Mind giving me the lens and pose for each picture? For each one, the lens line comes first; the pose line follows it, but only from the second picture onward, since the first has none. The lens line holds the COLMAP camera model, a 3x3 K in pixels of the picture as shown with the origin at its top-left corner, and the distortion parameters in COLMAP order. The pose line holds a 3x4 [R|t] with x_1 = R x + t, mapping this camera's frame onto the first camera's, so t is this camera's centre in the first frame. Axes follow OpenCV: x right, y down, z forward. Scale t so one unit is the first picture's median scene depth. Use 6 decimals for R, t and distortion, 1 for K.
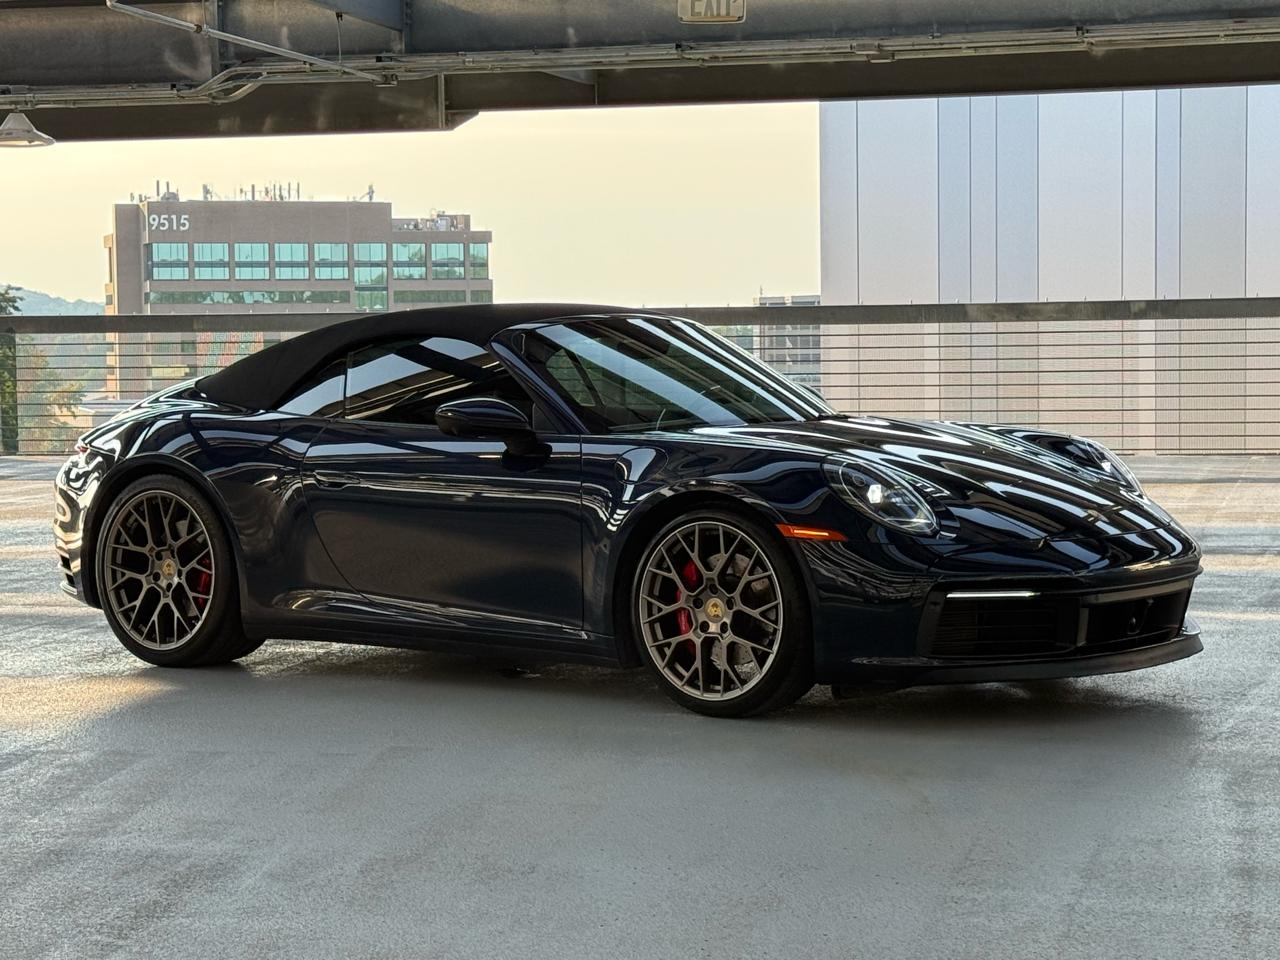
lens RADIAL K [[2787.9, 0, 640.0], [0, 2787.9, 480.0], [0, 0, 1]] dist [0.140109, -0.045886]
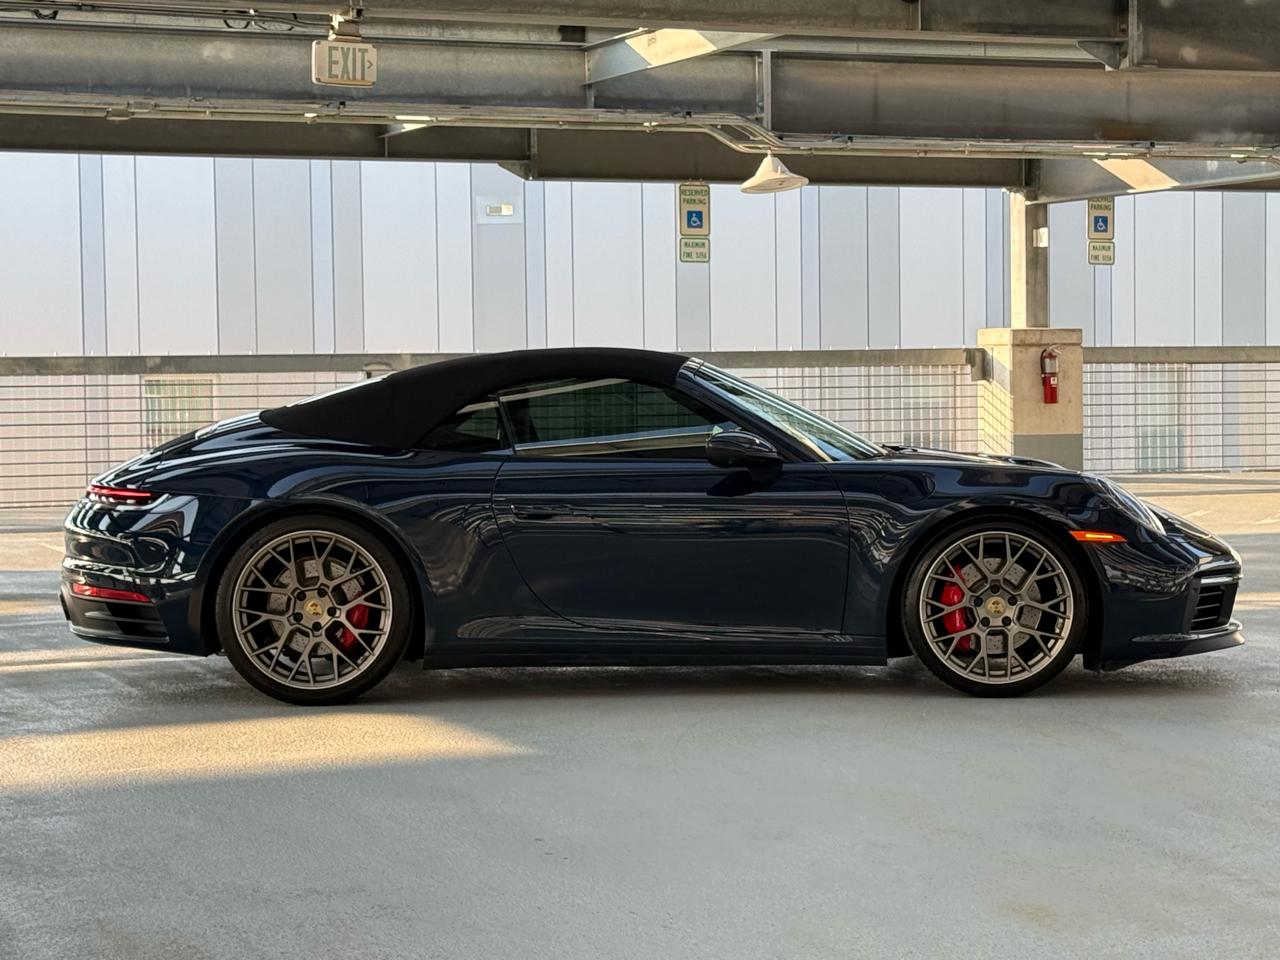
lens RADIAL K [[2787.9, 0, 640.0], [0, 2787.9, 480.0], [0, 0, 1]] dist [0.140109, -0.045886]
pose [[0.789869, -0.020227, 0.612942, -0.395734], [0.034573, 0.999335, -0.011575, 0.000772], [-0.612301, 0.030334, 0.790043, 0.077030]]
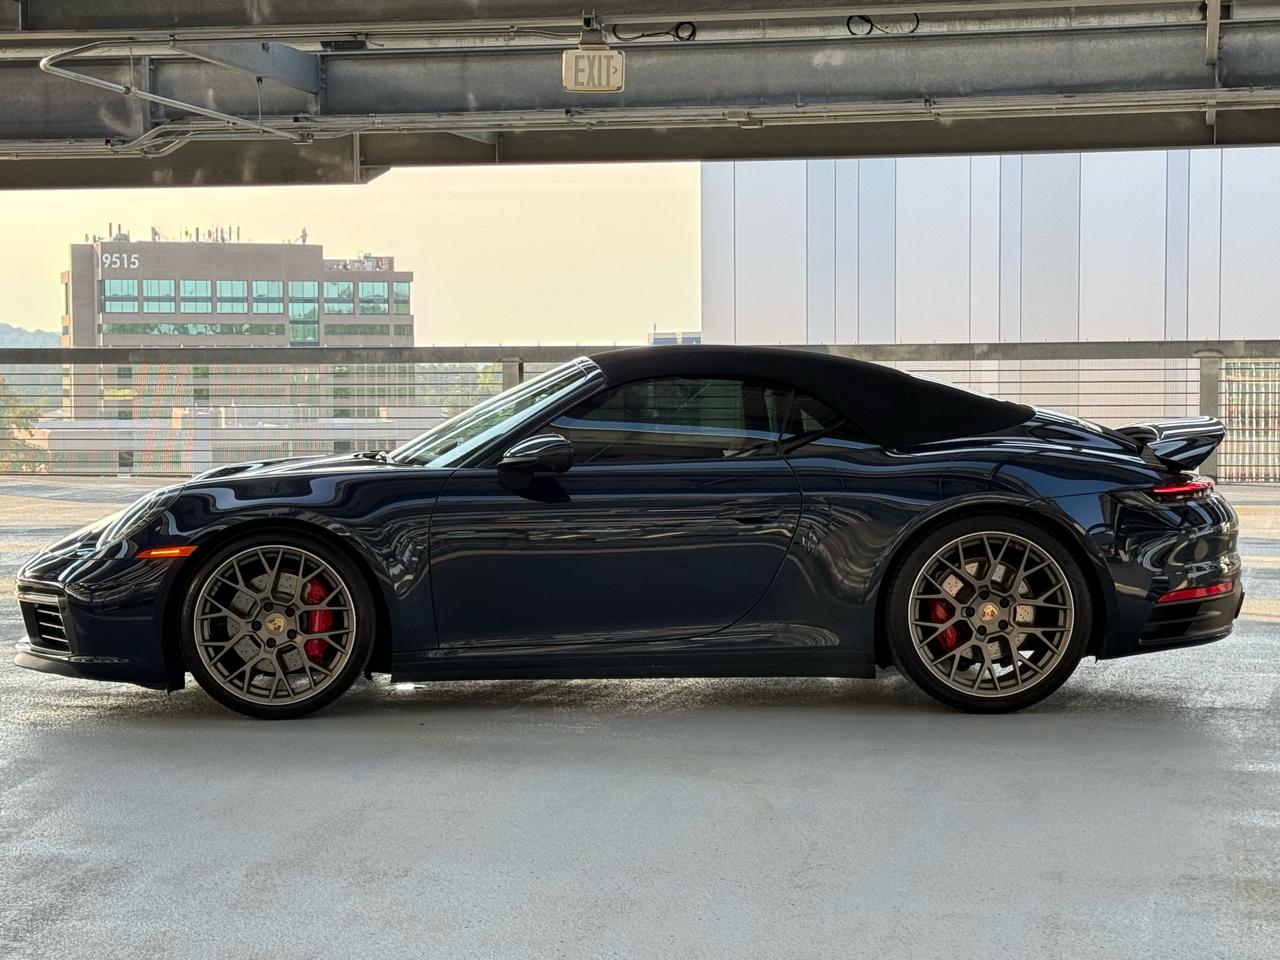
lens RADIAL K [[2495.0, 0, 640.0], [0, 2495.0, 480.0], [0, 0, 1]] dist [0.143705, -0.076399]
pose [[0.999266, 0.006395, 0.037768, 0.005626], [-0.006153, 0.999960, -0.006534, -0.002825], [-0.037809, 0.006297, 0.999265, 0.009503]]
